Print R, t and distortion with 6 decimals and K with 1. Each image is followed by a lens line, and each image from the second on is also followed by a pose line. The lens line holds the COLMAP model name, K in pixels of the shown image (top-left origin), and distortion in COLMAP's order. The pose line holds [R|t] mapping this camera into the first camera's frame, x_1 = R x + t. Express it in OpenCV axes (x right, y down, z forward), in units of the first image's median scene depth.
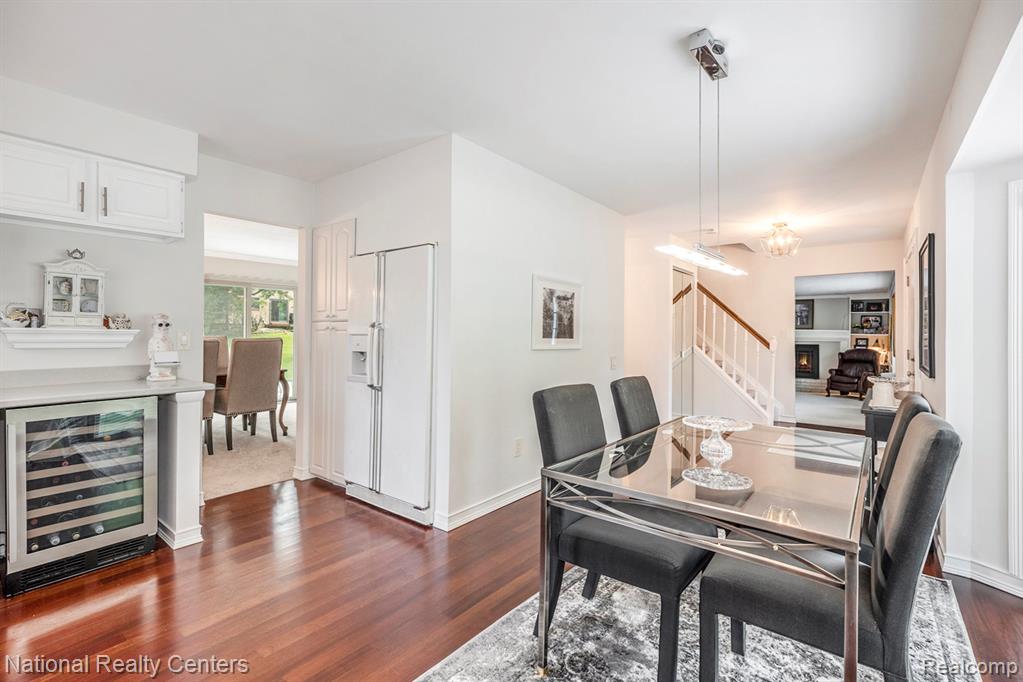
lens RADIAL K [[487.9, 0, 515.8], [0, 487.9, 326.9], [0, 0, 1]] dist [-0.006034, 0.004909]
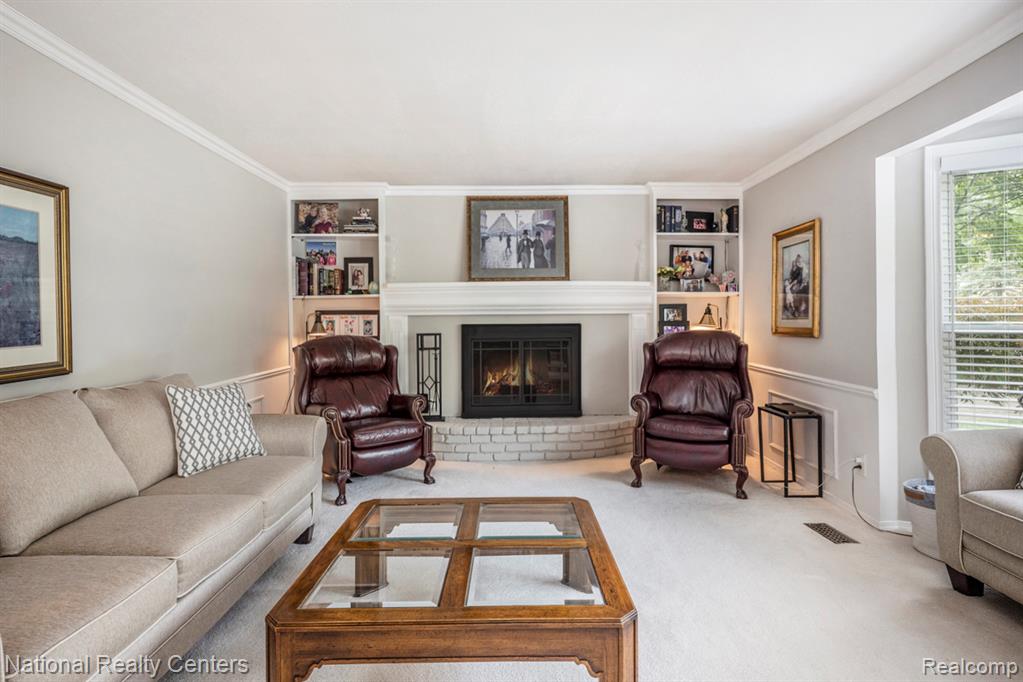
lens RADIAL K [[547.2, 0, 527.8], [0, 547.2, 324.4], [0, 0, 1]] dist [0.005335, 0.001240]
pose [[0.775288, -0.010776, 0.631516, 0.353098], [0.010729, 0.999935, 0.003890, 0.036733], [-0.631517, 0.003759, 0.775353, 0.746671]]
